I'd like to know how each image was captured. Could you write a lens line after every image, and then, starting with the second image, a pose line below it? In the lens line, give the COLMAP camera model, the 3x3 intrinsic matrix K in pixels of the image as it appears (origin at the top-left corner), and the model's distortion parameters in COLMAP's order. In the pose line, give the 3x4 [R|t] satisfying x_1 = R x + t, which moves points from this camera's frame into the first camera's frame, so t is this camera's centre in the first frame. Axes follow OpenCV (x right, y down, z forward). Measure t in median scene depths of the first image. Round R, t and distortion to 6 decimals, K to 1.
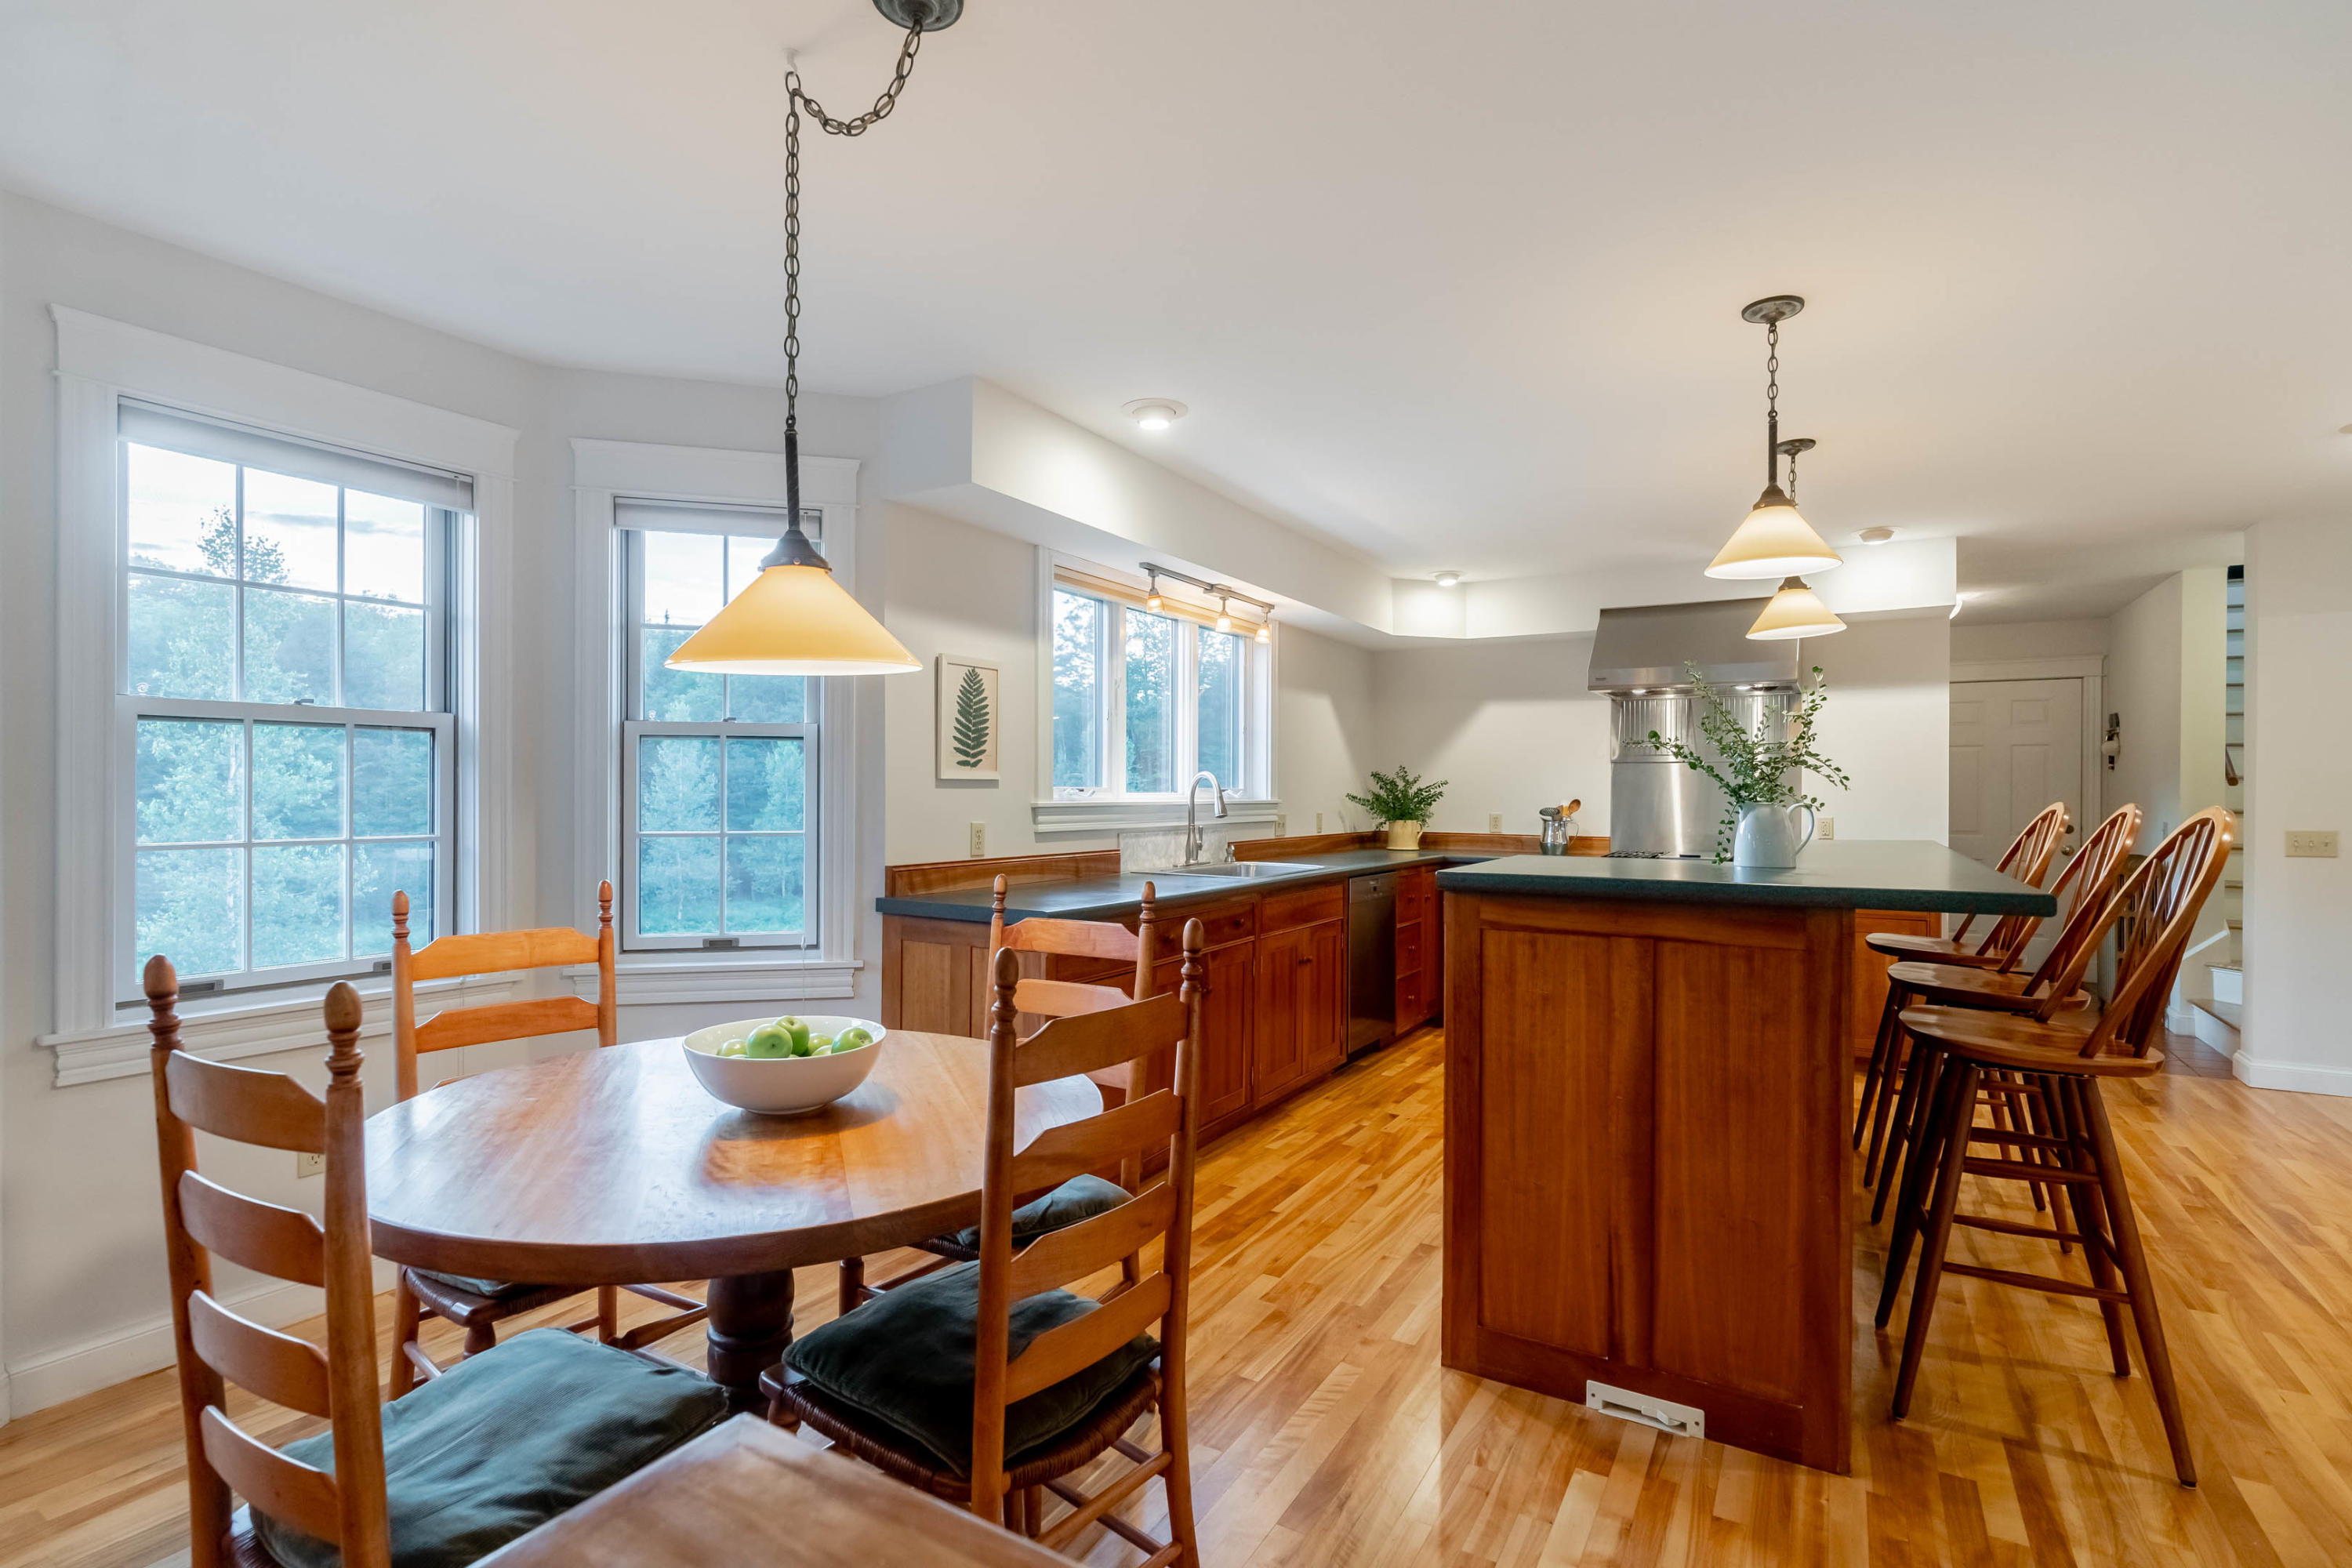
lens RADIAL K [[1168.3, 0, 1180.4], [0, 1168.3, 789.1], [0, 0, 1]] dist [0.000457, 0.000042]
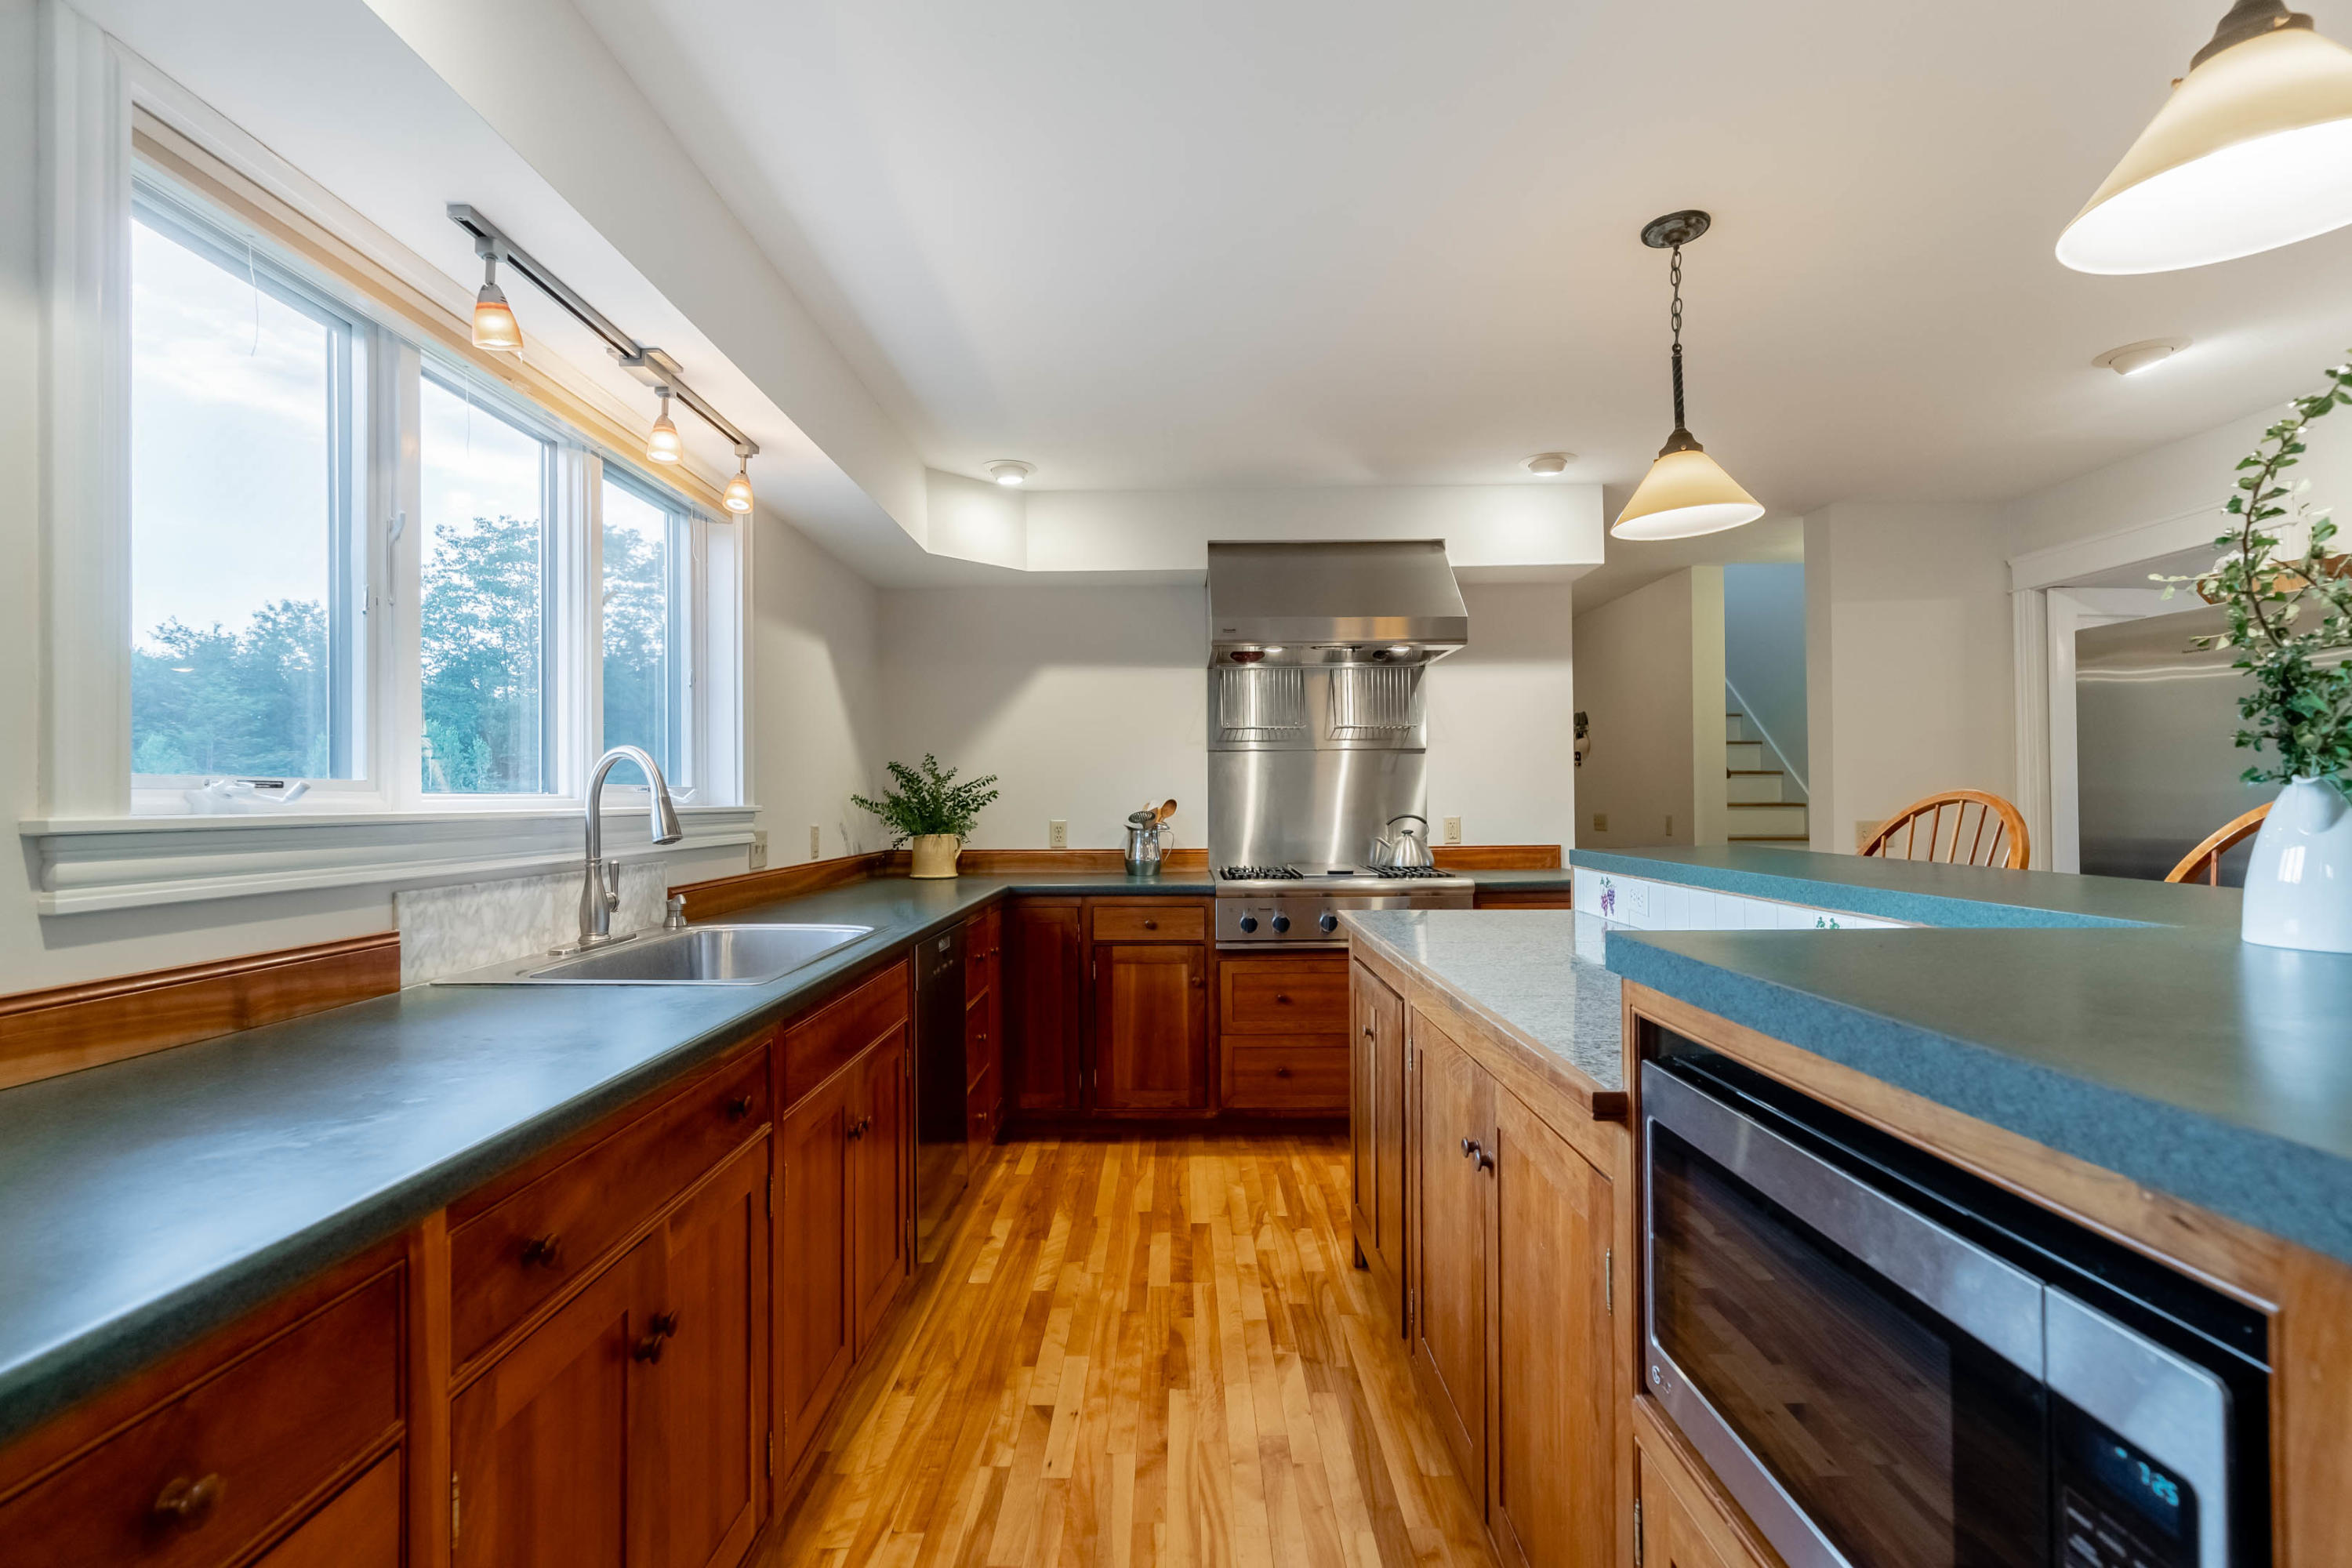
lens RADIAL K [[1115.9, 0, 1176.5], [0, 1115.9, 786.6], [0, 0, 1]] dist [-0.003848, 0.000478]
pose [[0.872271, -0.007150, 0.488971, -0.004776], [0.011870, 0.999908, -0.006552, 0.006694], [-0.488880, 0.011519, 0.872275, 0.481809]]
